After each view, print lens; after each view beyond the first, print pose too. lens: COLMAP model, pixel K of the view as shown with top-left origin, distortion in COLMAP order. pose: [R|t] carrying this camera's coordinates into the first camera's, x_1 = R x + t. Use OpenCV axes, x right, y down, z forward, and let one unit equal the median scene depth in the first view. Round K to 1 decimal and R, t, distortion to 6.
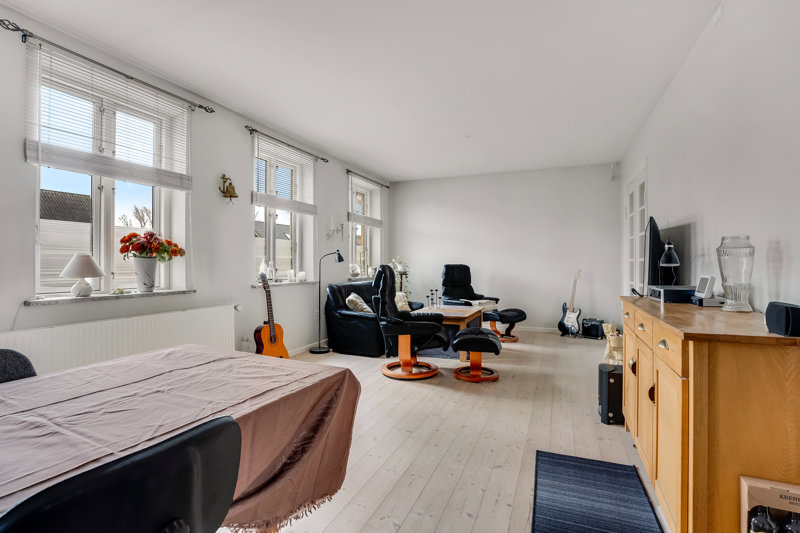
lens RADIAL K [[380.7, 0, 400.0], [0, 380.7, 266.5], [0, 0, 1]] dist [-0.000287, -0.000001]
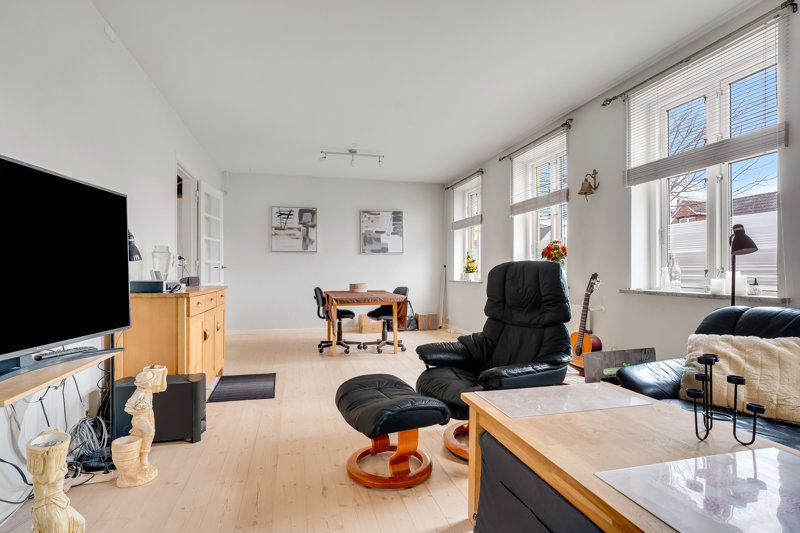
lens RADIAL K [[410.0, 0, 400.0], [0, 410.0, 266.5], [0, 0, 1]] dist [-0.000002, -0.000015]
pose [[-0.797345, -0.003772, -0.603512, 0.402256], [-0.006830, 0.999973, 0.002775, 0.002849], [0.603485, 0.006335, -0.797349, 1.104452]]
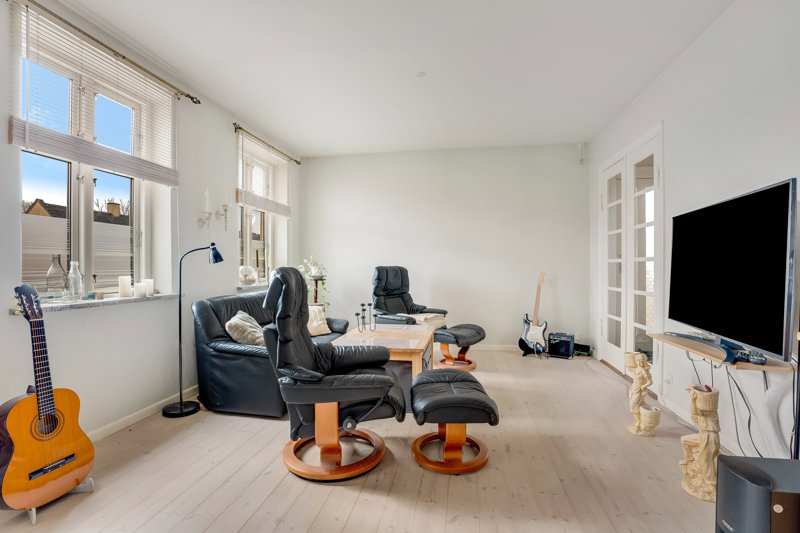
lens RADIAL K [[371.4, 0, 400.0], [0, 371.4, 266.5], [0, 0, 1]] dist [-0.054479, 0.000764]
pose [[0.973516, -0.001518, 0.228616, -0.003674], [0.002722, 0.999984, -0.004950, -0.001951], [-0.228604, 0.005441, 0.973504, 0.350945]]
